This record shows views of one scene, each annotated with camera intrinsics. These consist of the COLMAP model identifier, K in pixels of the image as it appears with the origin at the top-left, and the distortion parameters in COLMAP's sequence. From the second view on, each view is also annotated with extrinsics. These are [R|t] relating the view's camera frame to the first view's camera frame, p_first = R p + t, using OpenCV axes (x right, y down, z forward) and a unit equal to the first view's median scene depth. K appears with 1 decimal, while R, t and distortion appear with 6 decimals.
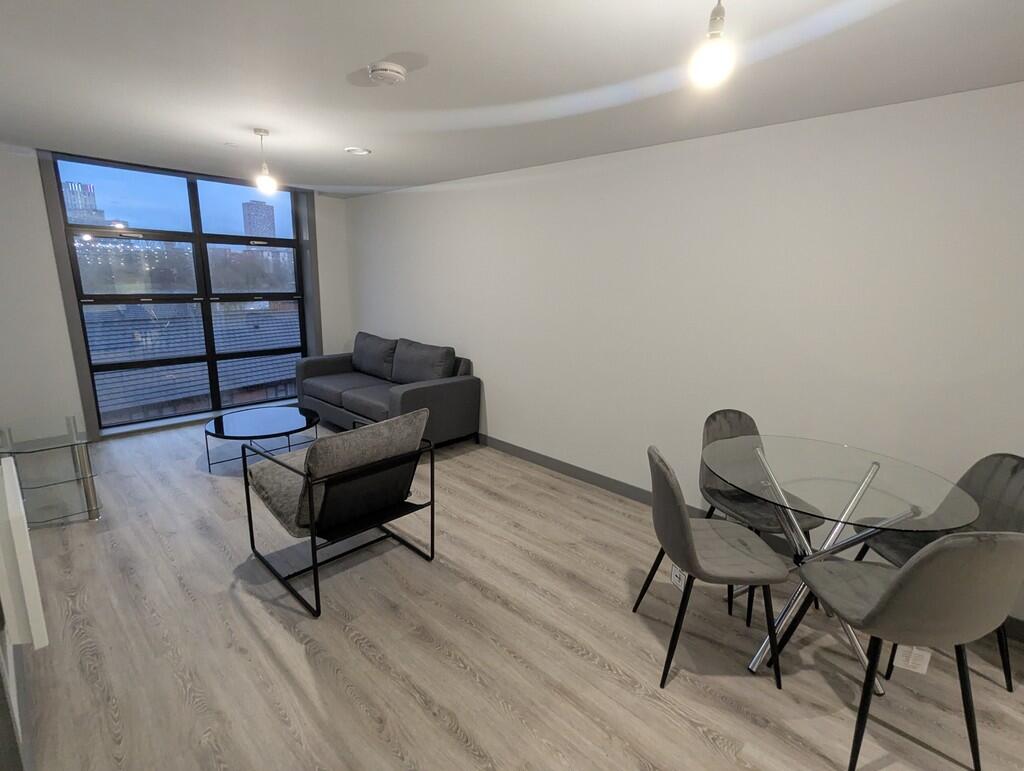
lens RADIAL K [[488.8, 0, 507.9], [0, 488.8, 382.3], [0, 0, 1]] dist [-0.001191, -0.000804]
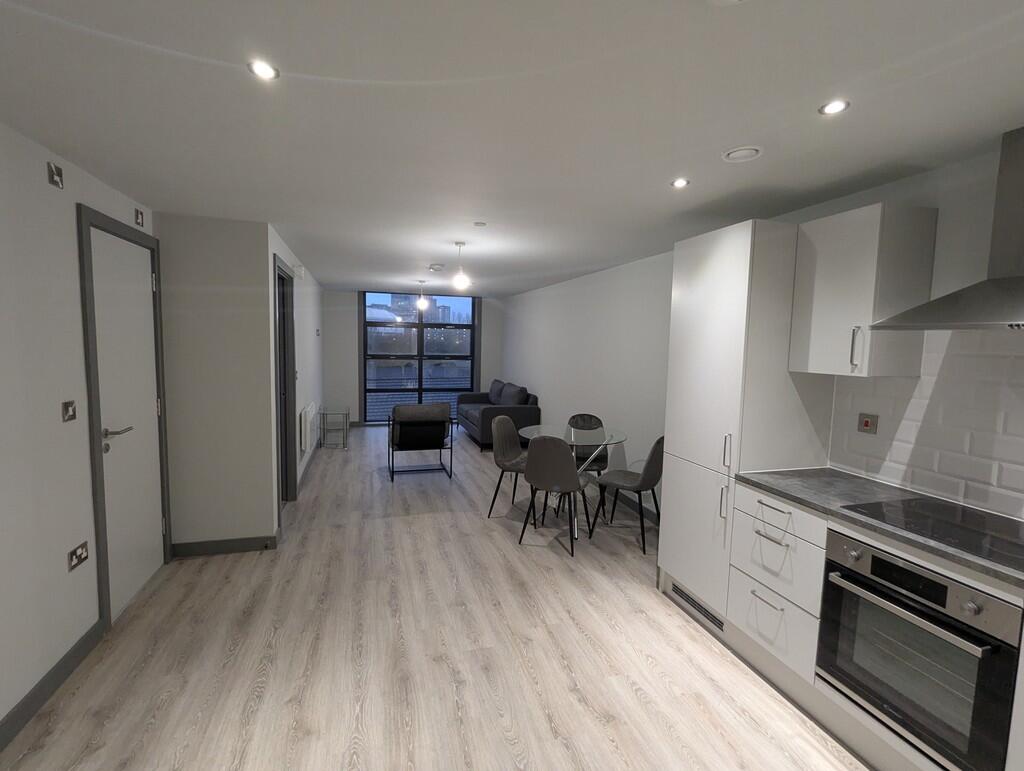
lens RADIAL K [[488.8, 0, 506.0], [0, 488.8, 384.0], [0, 0, 1]] dist [-0.001191, -0.000804]
pose [[0.863252, 0.036318, -0.503466, 0.643269], [-0.106805, 0.987967, -0.111863, 0.106081], [0.493345, 0.150339, 0.856743, -0.432655]]
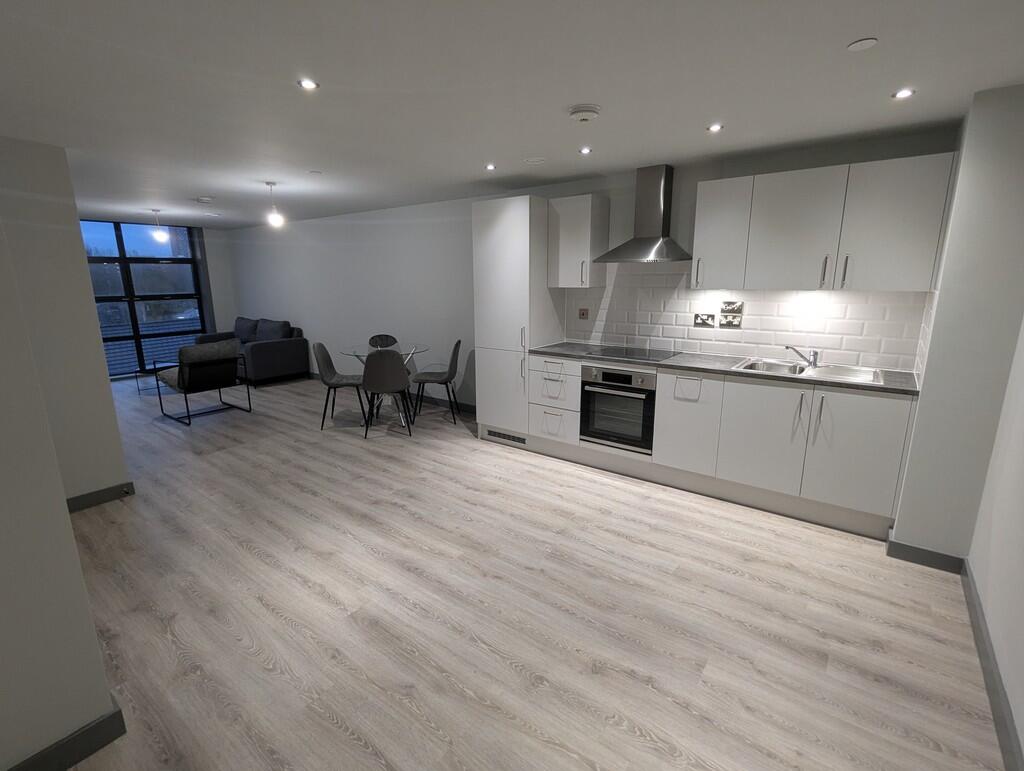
lens RADIAL K [[488.8, 0, 509.3], [0, 488.8, 386.1], [0, 0, 1]] dist [-0.001191, -0.000804]
pose [[0.993589, -0.056162, 0.098114, 0.460799], [0.055375, 0.998408, 0.010727, 0.174245], [-0.098561, -0.005225, 0.995117, -0.749465]]
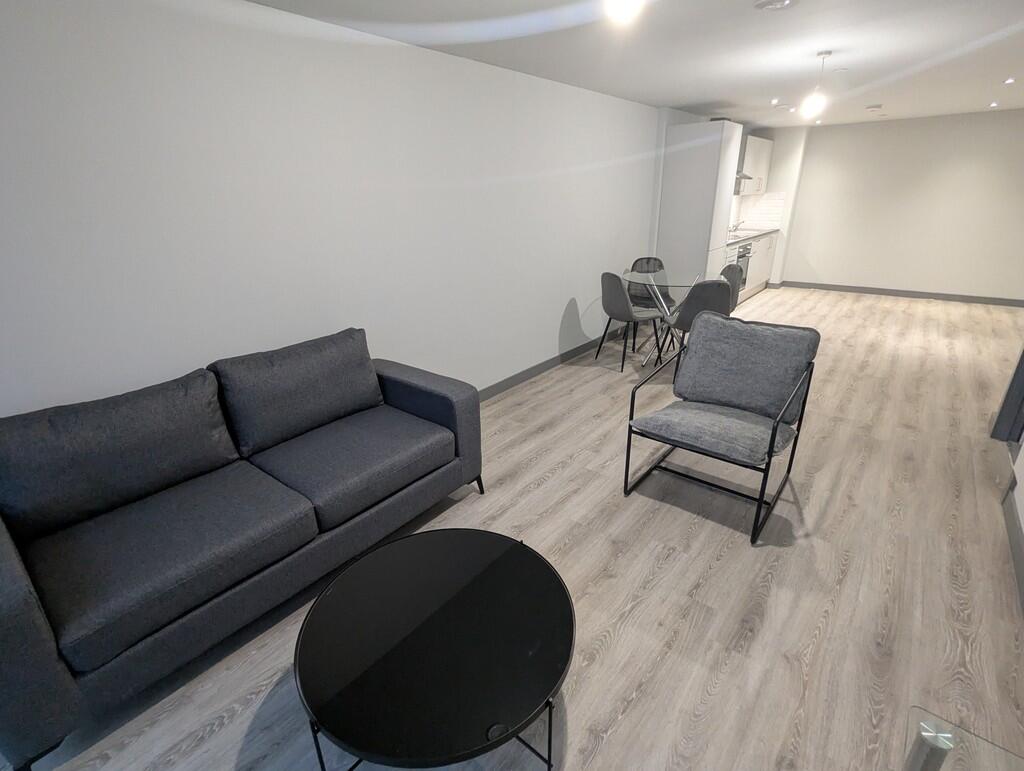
lens RADIAL K [[488.8, 0, 509.2], [0, 488.8, 384.4], [0, 0, 1]] dist [-0.001191, -0.000804]
pose [[-0.073459, -0.392003, 0.917026, -0.700075], [0.234450, 0.886953, 0.397928, -0.201849], [-0.969349, 0.244228, 0.026750, 0.799325]]
